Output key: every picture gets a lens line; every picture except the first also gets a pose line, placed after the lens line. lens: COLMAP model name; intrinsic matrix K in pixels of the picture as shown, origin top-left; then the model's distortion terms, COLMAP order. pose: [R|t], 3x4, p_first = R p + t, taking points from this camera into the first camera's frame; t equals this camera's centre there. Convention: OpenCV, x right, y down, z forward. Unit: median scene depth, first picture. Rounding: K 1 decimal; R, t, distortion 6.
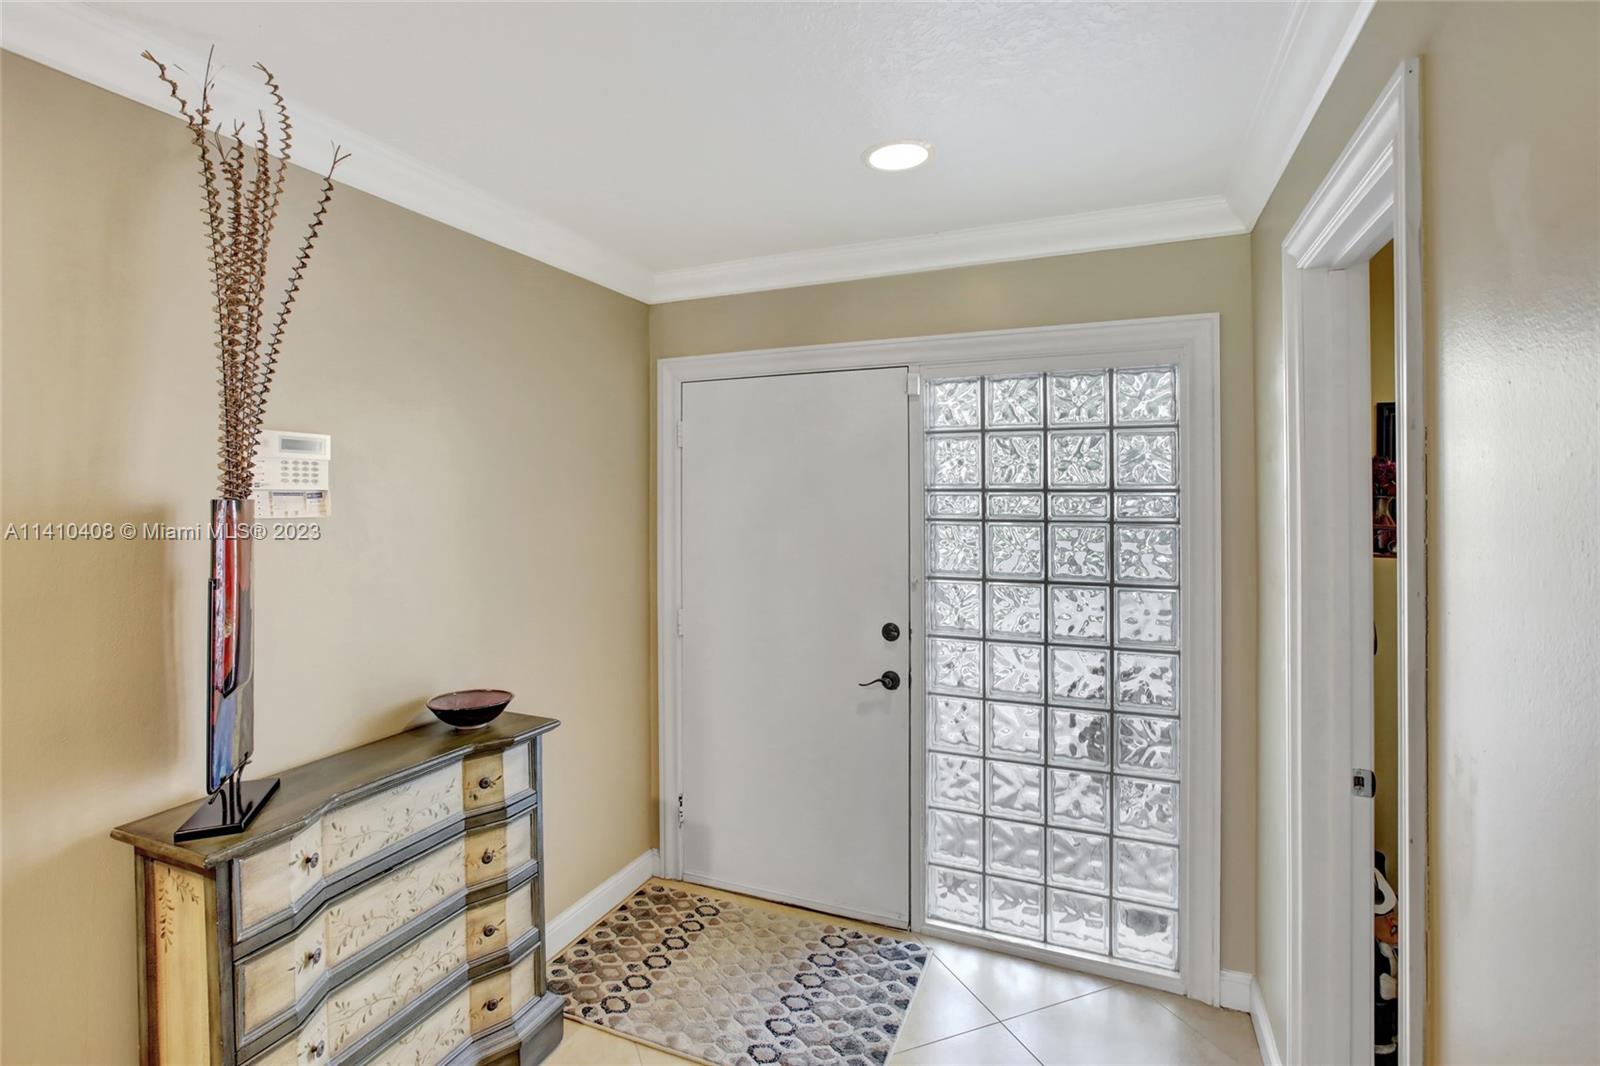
lens RADIAL K [[765.9, 0, 767.3], [0, 765.9, 496.9], [0, 0, 1]] dist [-0.035827, 0.000392]
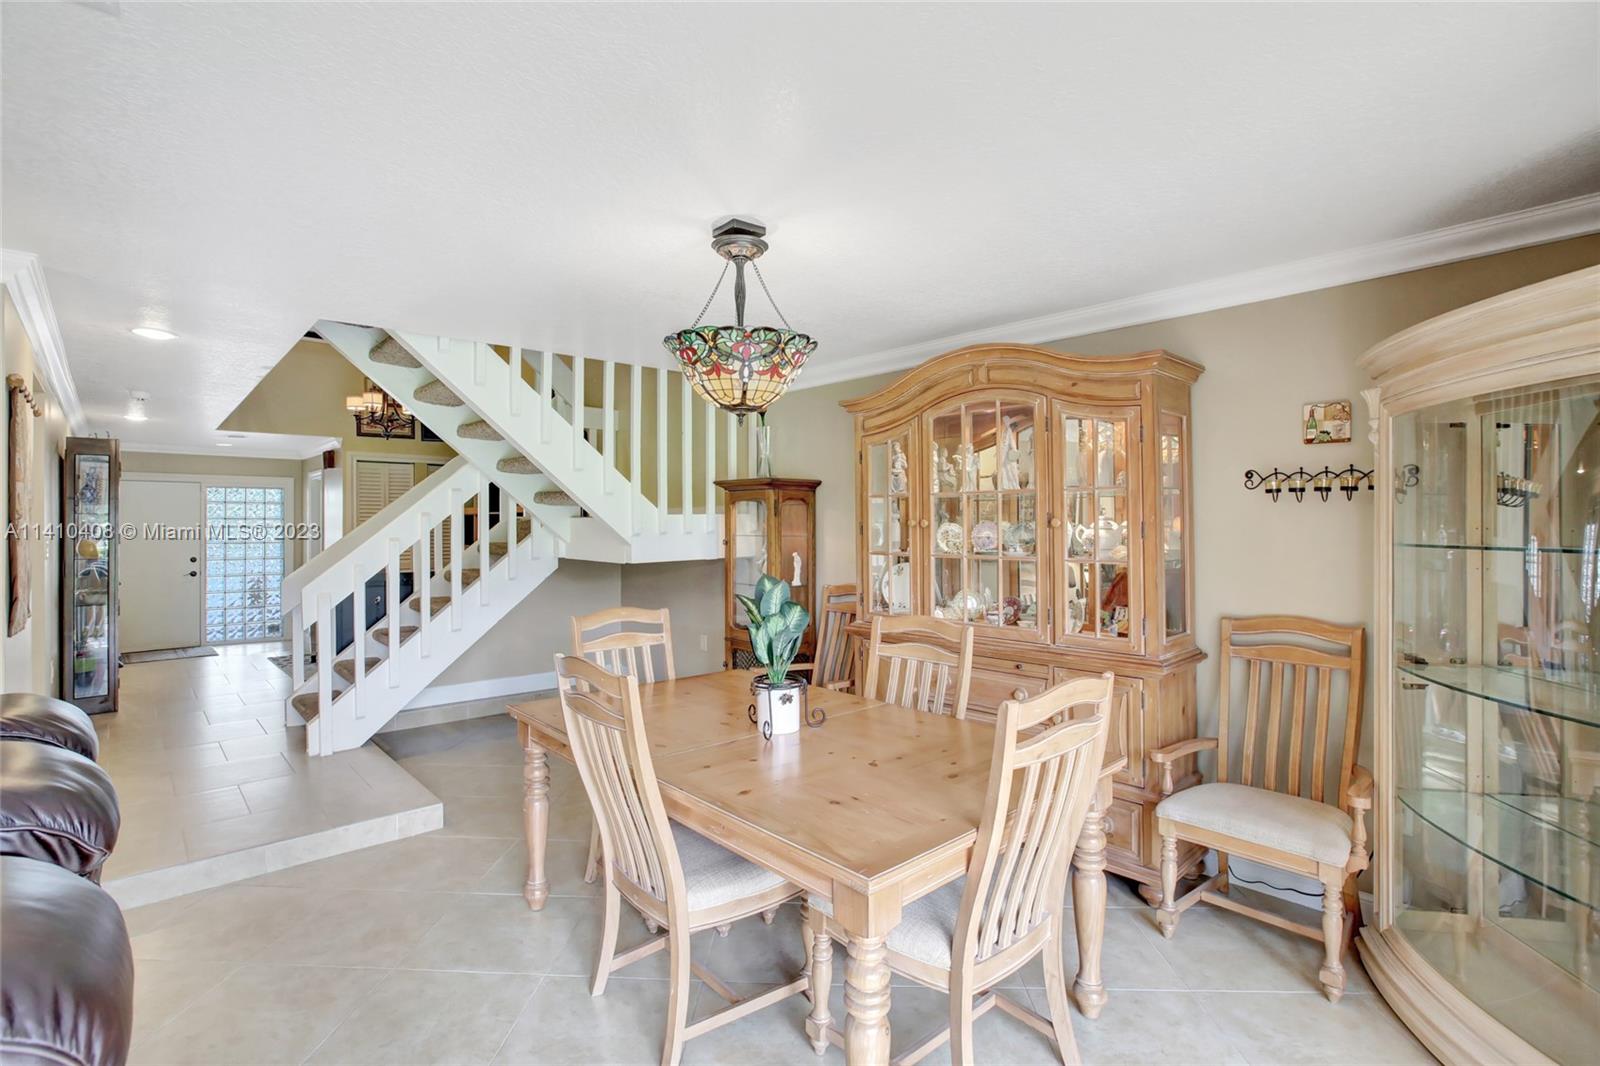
lens RADIAL K [[745.8, 0, 798.2], [0, 745.8, 521.4], [0, 0, 1]] dist [-0.021643, 0.001076]
pose [[0.383818, 0.003803, 0.923401, -1.944511], [0.001612, 0.999987, -0.004788, 0.027378], [-0.923407, 0.003327, 0.383807, -2.920932]]
